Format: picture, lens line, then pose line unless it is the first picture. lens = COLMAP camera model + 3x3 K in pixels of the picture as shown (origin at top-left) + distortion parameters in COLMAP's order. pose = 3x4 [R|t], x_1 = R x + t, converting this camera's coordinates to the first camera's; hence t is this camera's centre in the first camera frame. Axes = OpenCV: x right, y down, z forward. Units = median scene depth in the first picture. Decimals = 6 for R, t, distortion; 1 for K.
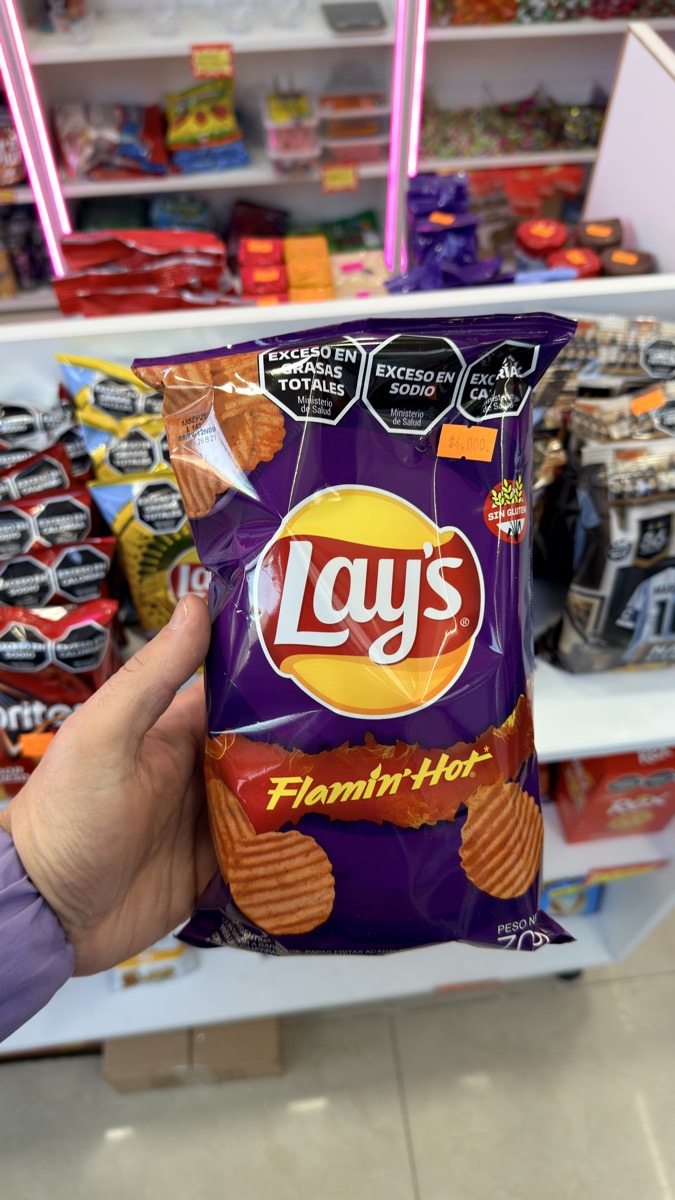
lens RADIAL K [[880.7, 0, 334.4], [0, 880.7, 595.9], [0, 0, 1]] dist [-0.024014, -0.004990]
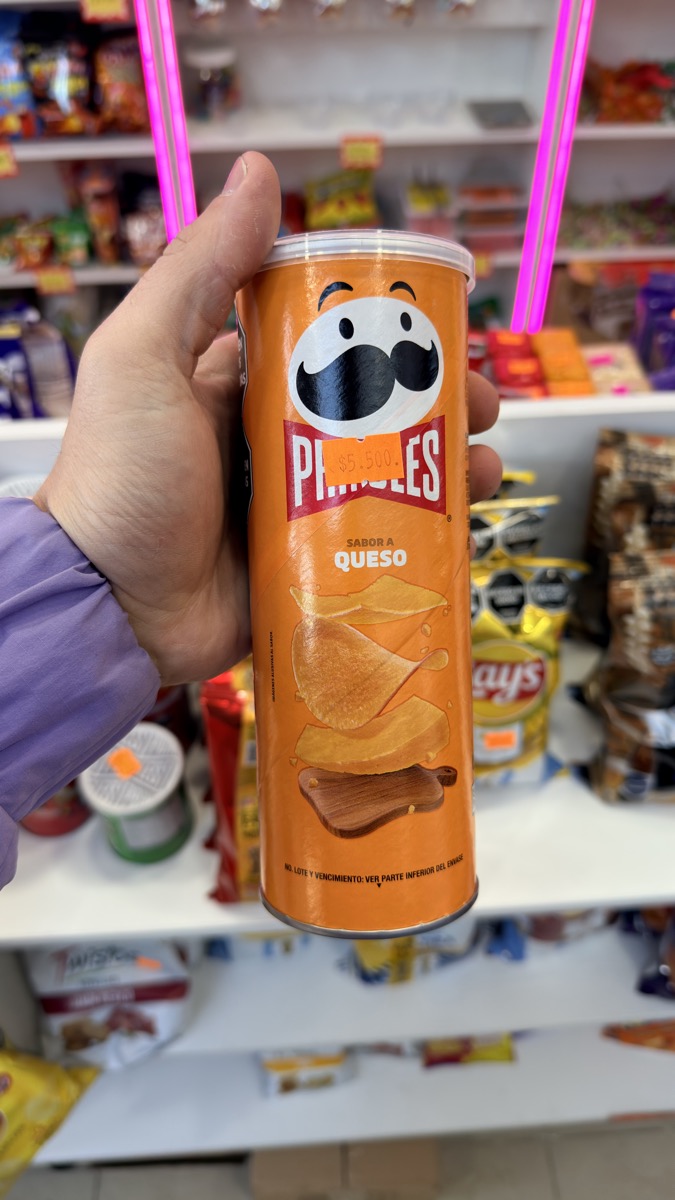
lens RADIAL K [[888.4, 0, 339.4], [0, 888.4, 595.2], [0, 0, 1]] dist [-0.029665, -0.001452]
pose [[0.997449, 0.047718, -0.053085, -0.200090], [-0.051972, 0.995286, -0.081876, -0.016699], [0.048928, 0.084427, 0.995228, 0.019412]]
